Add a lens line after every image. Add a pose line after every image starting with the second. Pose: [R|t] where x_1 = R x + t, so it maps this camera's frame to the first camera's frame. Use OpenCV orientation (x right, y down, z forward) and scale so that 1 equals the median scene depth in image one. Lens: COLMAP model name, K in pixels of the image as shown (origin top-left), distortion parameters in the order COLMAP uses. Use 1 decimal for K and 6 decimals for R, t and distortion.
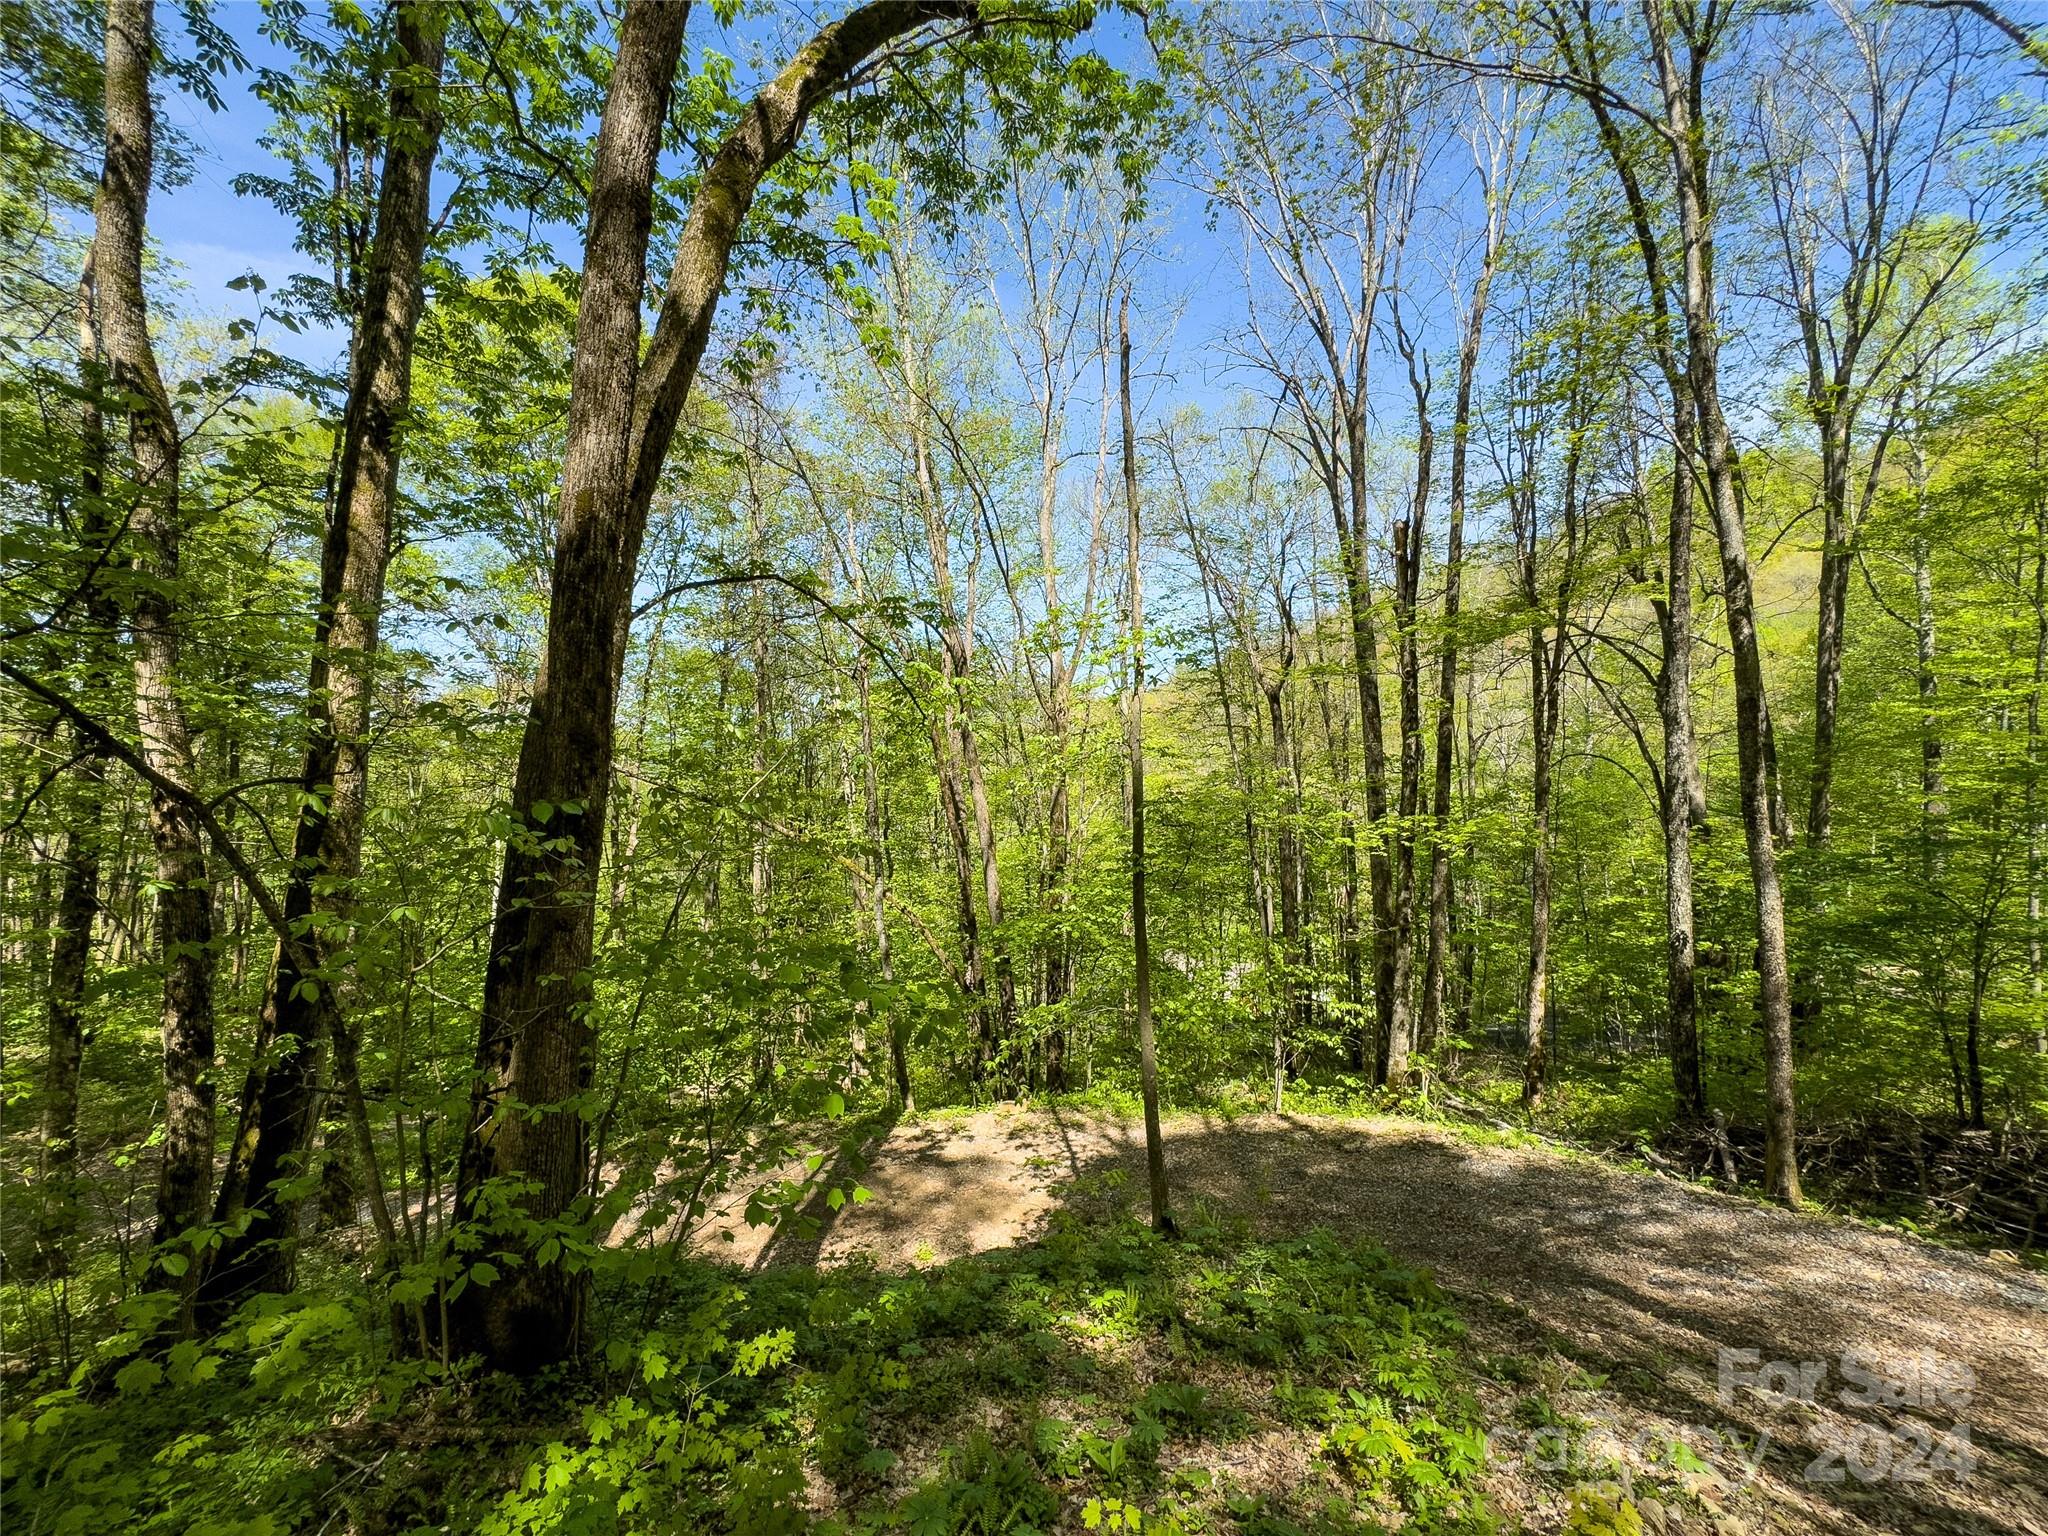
lens RADIAL K [[838.3, 0, 1027.8], [0, 838.3, 760.5], [0, 0, 1]] dist [-0.019307, 0.013808]
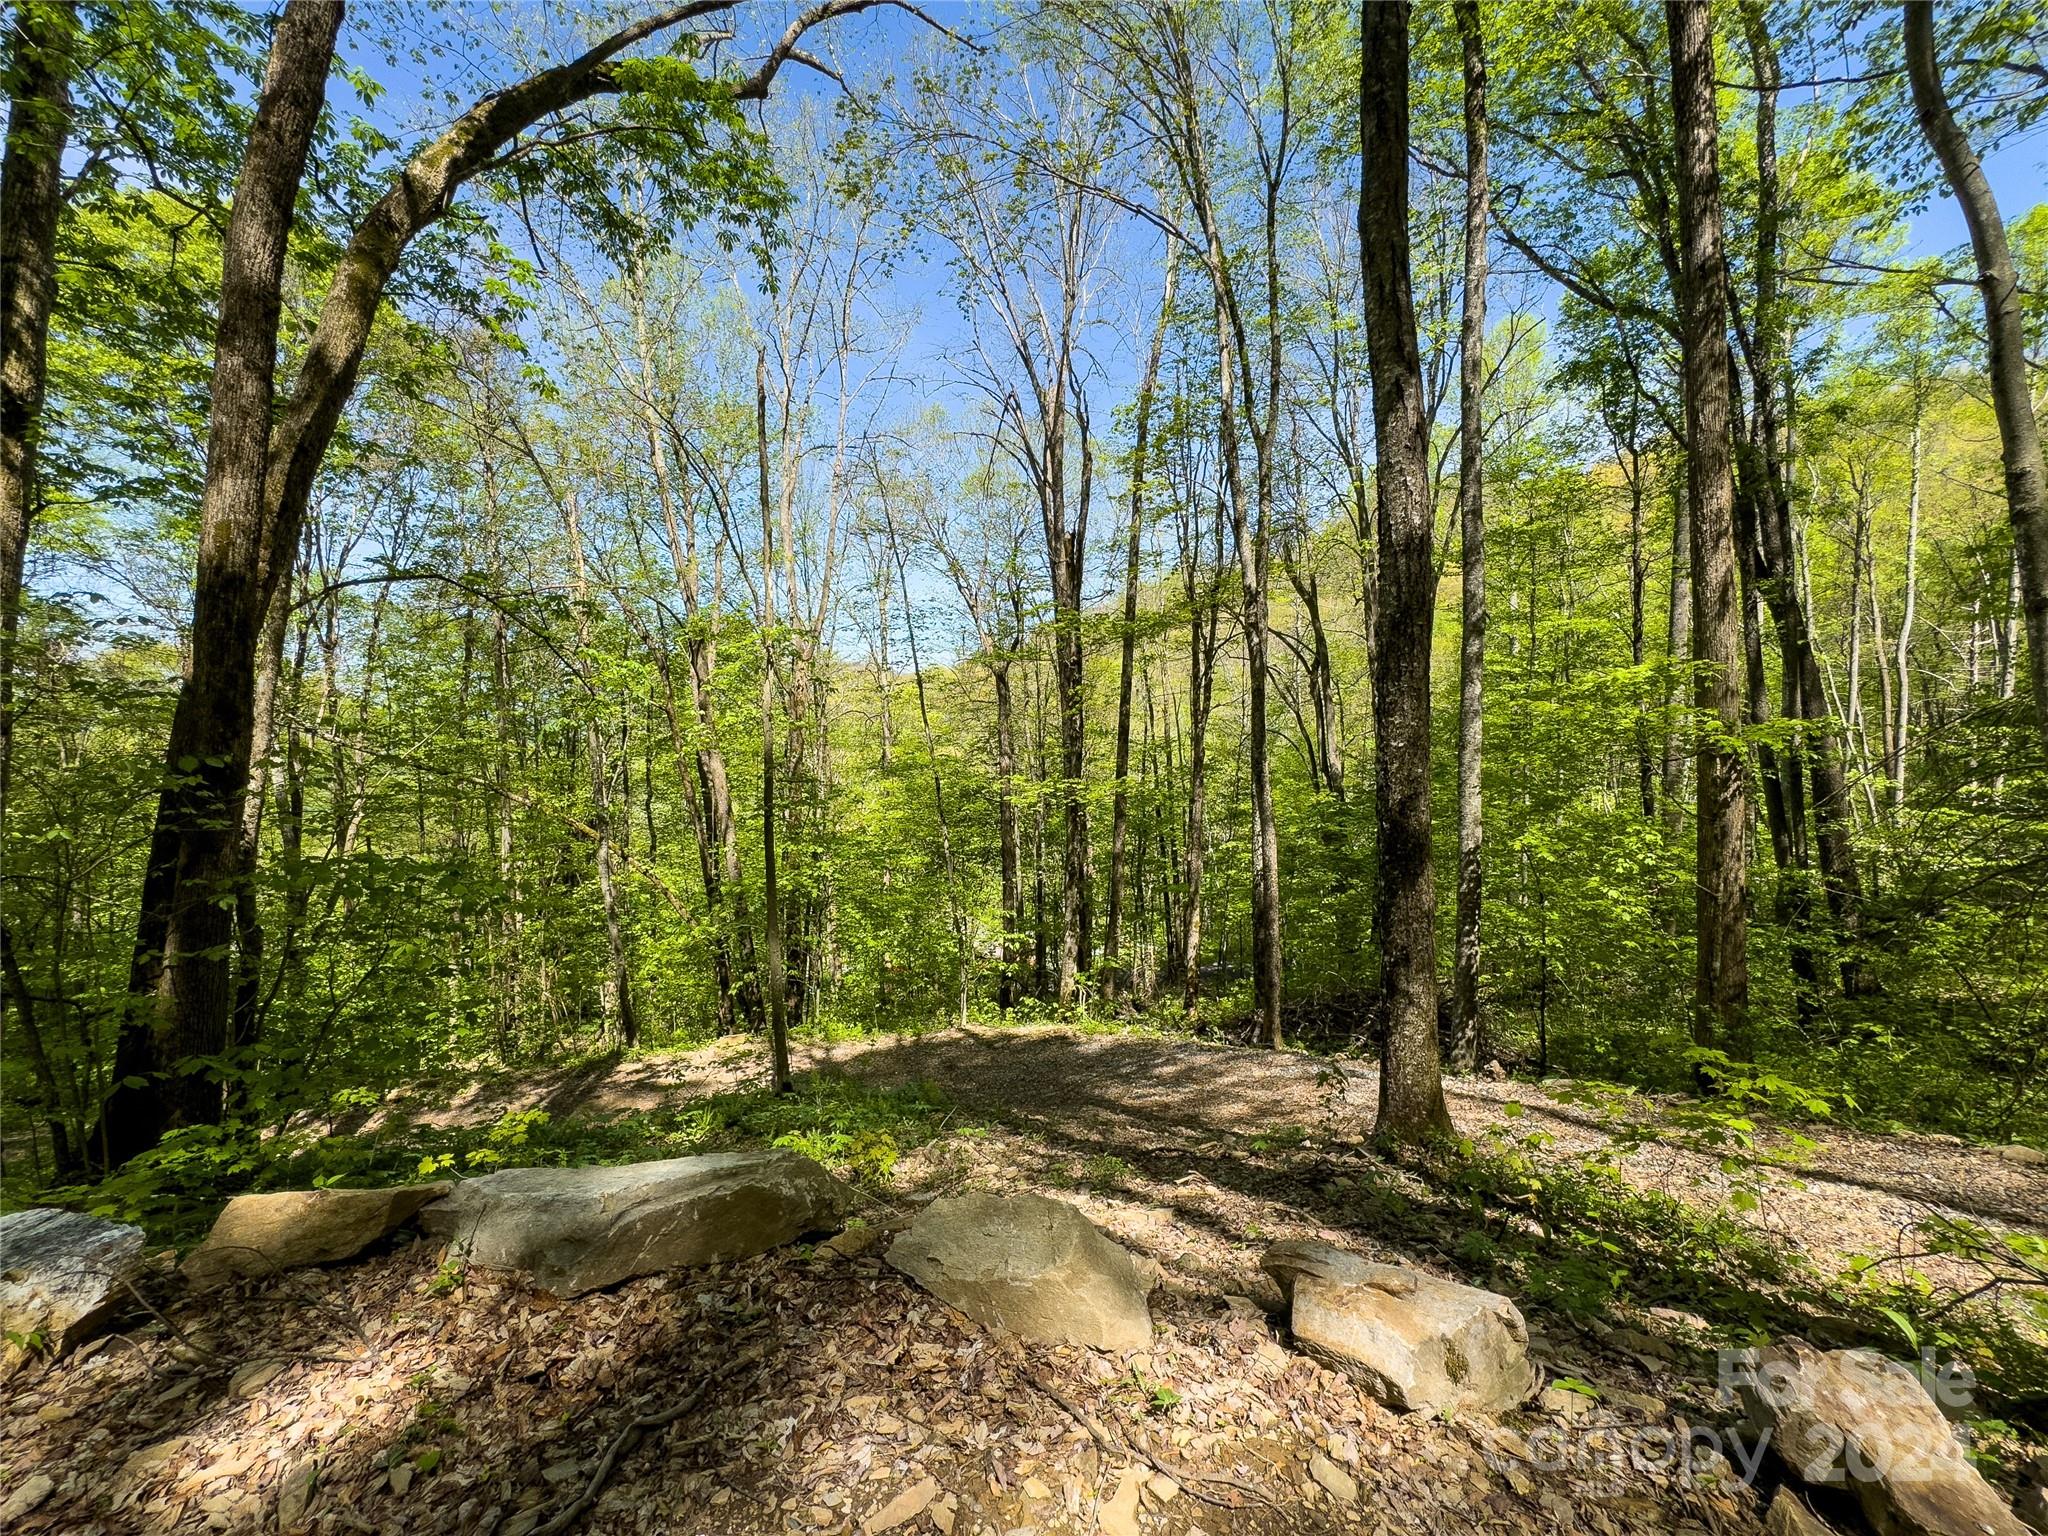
lens RADIAL K [[838.3, 0, 1022.3], [0, 838.3, 762.5], [0, 0, 1]] dist [-0.019307, 0.013808]
pose [[0.977145, -0.001223, 0.212572, 0.211042], [-0.006197, 0.999395, 0.034233, 0.001003], [-0.212485, -0.034768, 0.976546, -0.282531]]
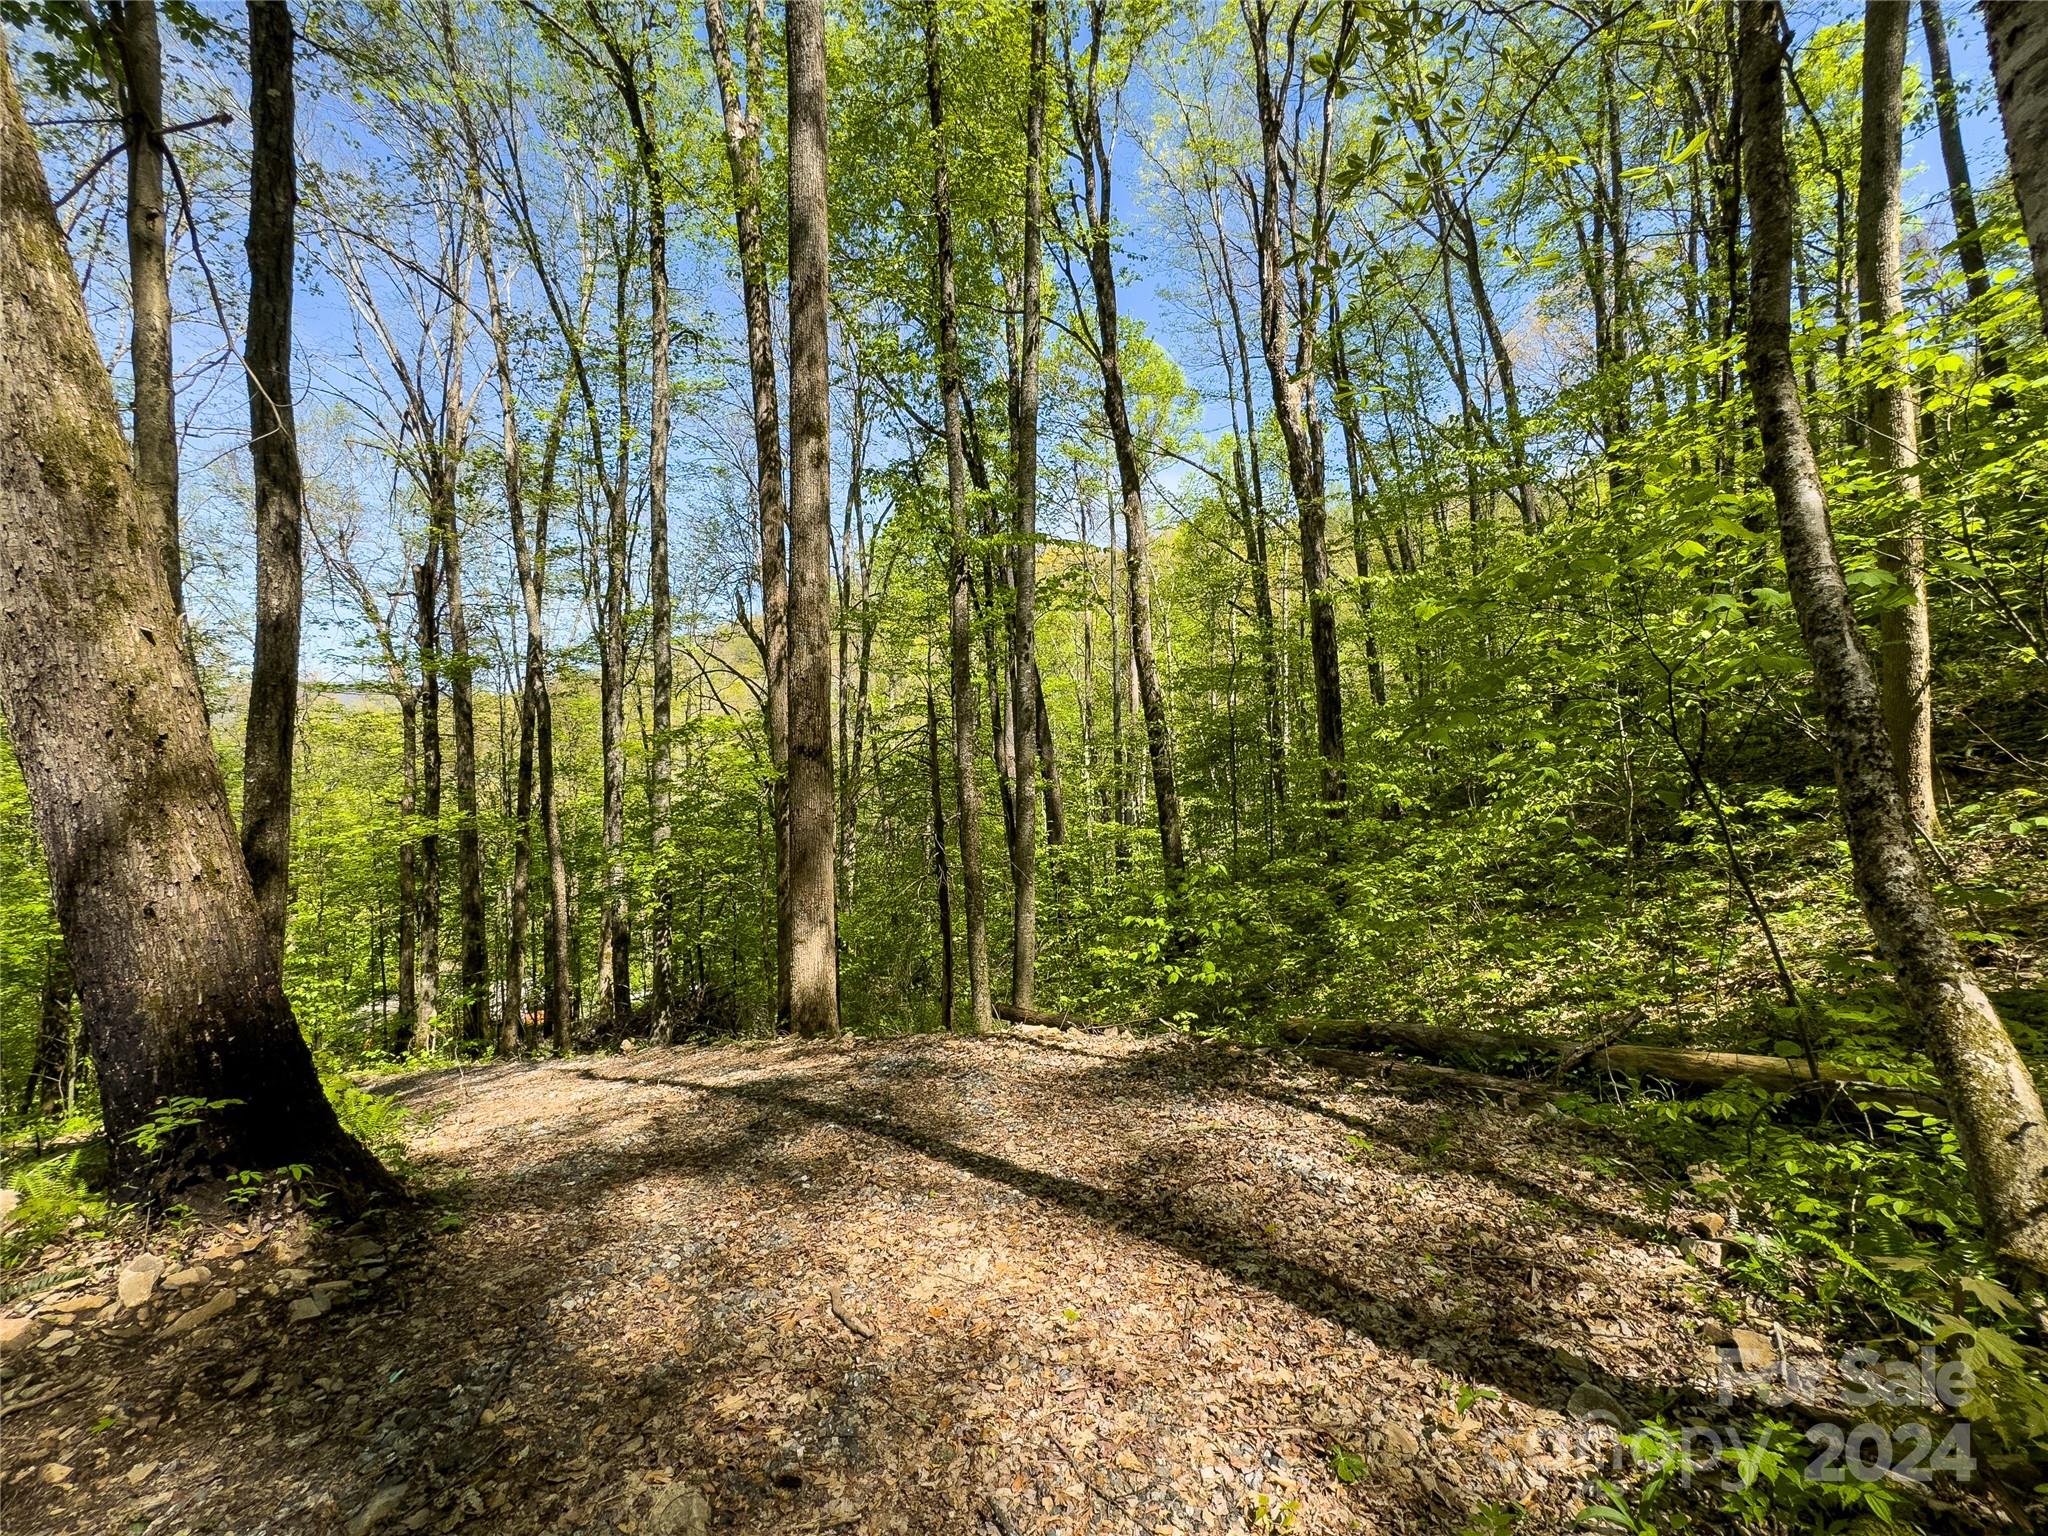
lens RADIAL K [[838.3, 0, 1020.7], [0, 838.3, 763.7], [0, 0, 1]] dist [-0.019307, 0.013808]
pose [[0.788873, 0.005293, 0.614533, 0.664313], [-0.003386, 0.999985, -0.004266, -0.007393], [-0.614546, 0.001285, 0.788880, -0.745567]]
